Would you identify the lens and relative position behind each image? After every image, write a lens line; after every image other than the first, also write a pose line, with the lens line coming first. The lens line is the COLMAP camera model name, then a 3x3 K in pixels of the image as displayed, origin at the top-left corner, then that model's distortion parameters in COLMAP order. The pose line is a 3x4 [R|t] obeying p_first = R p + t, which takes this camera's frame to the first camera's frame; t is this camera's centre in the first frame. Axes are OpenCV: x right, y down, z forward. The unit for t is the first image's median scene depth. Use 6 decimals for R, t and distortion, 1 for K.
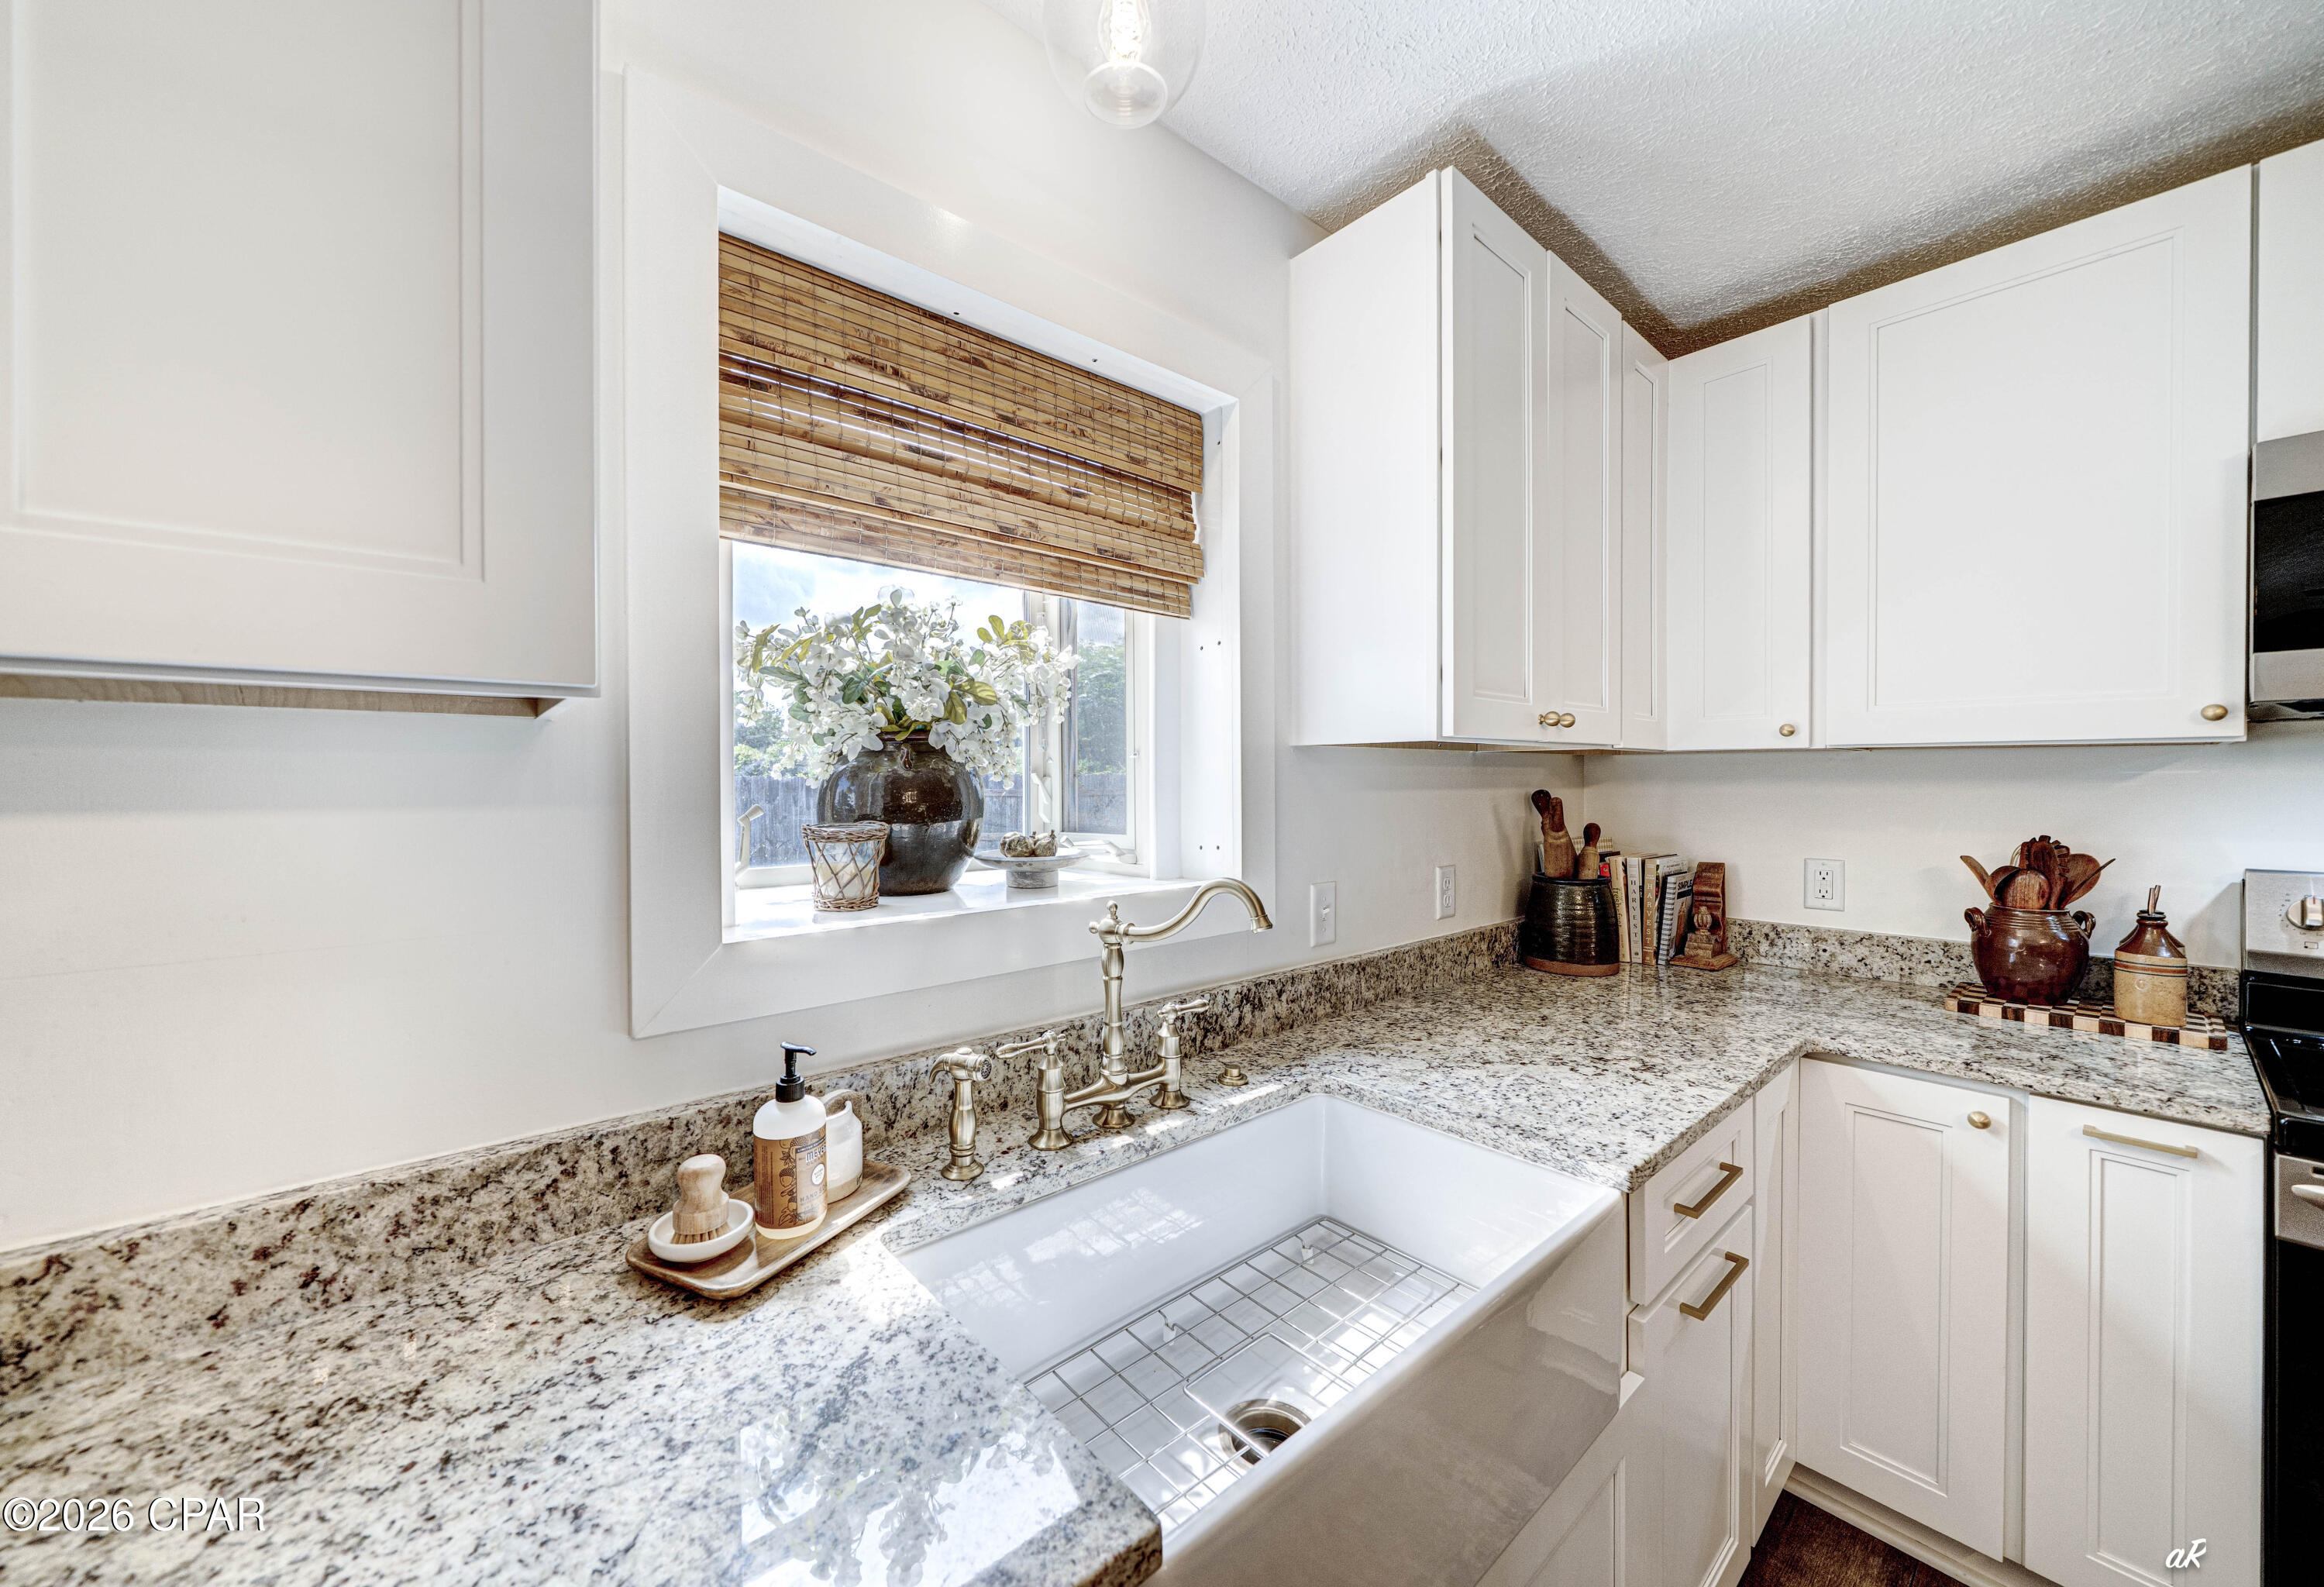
lens RADIAL K [[846.4, 0, 1129.0], [0, 846.4, 783.1], [0, 0, 1]] dist [-0.008131, 0.000102]
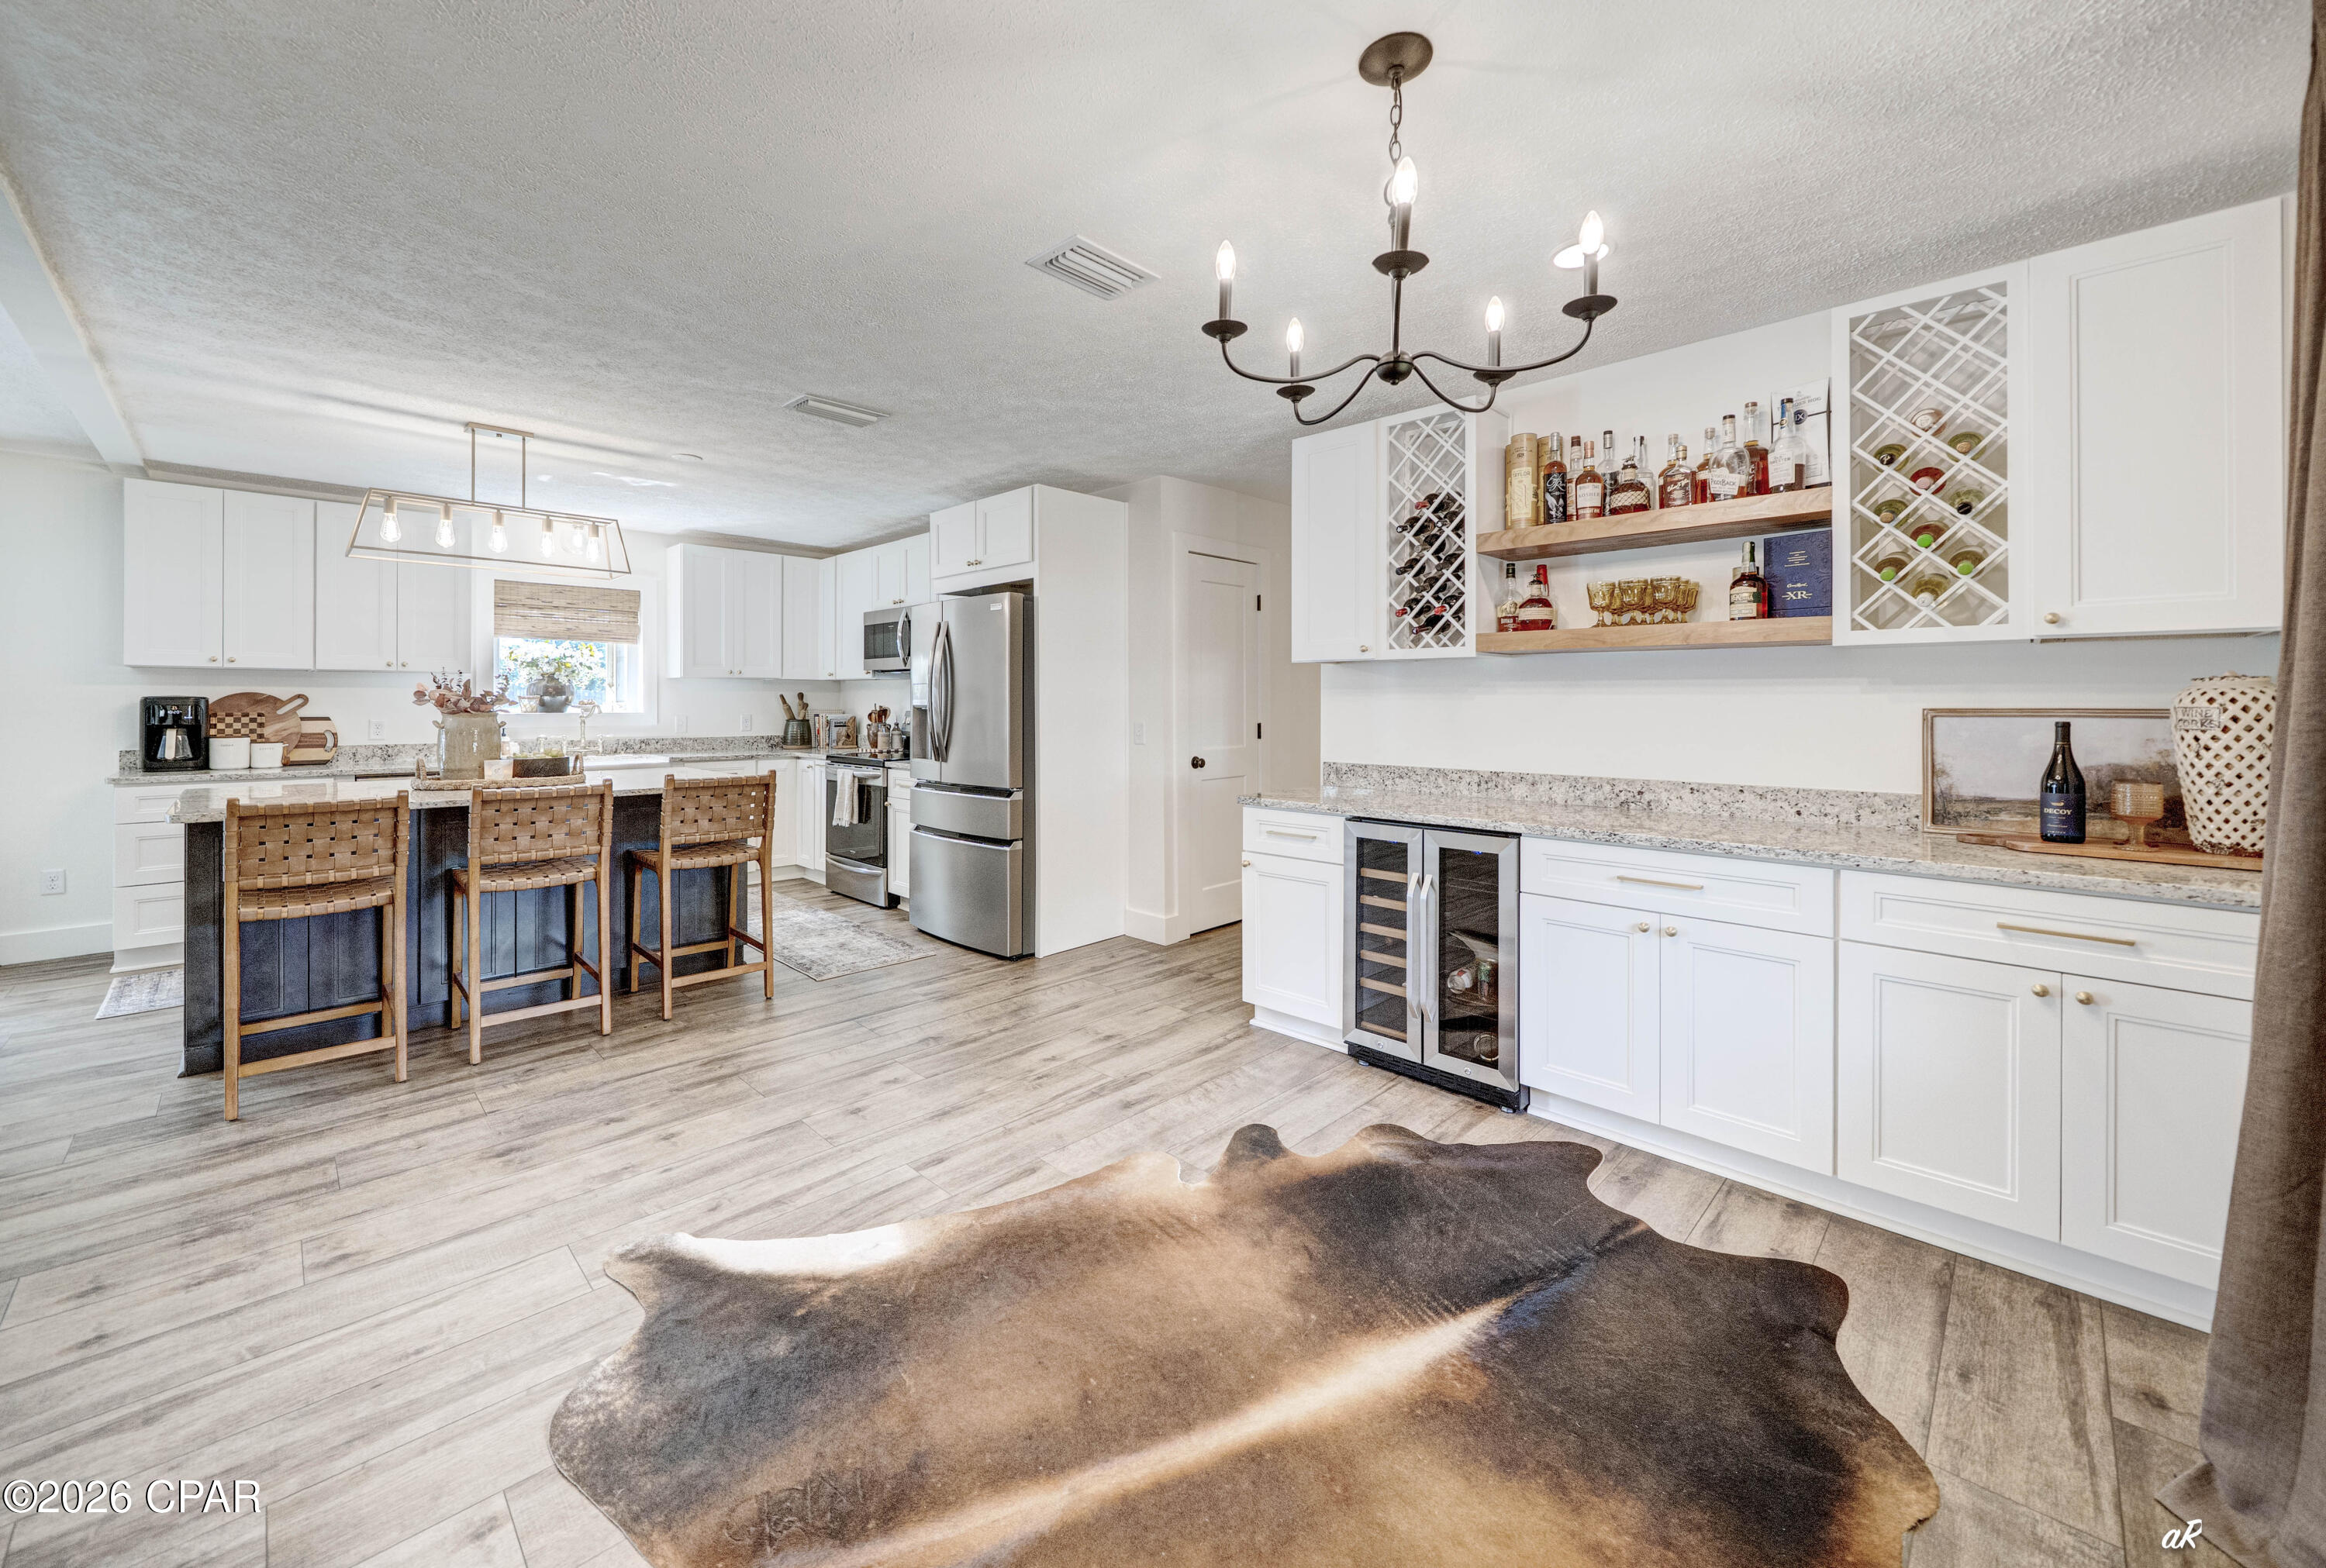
lens RADIAL K [[886.8, 0, 1132.2], [0, 886.8, 702.5], [0, 0, 1]] dist [-0.002502, -0.000219]
pose [[0.996606, 0.004896, 0.082180, 2.063572], [-0.004551, 0.999980, -0.004391, 0.076206], [-0.082199, 0.004002, 0.996608, -3.299722]]
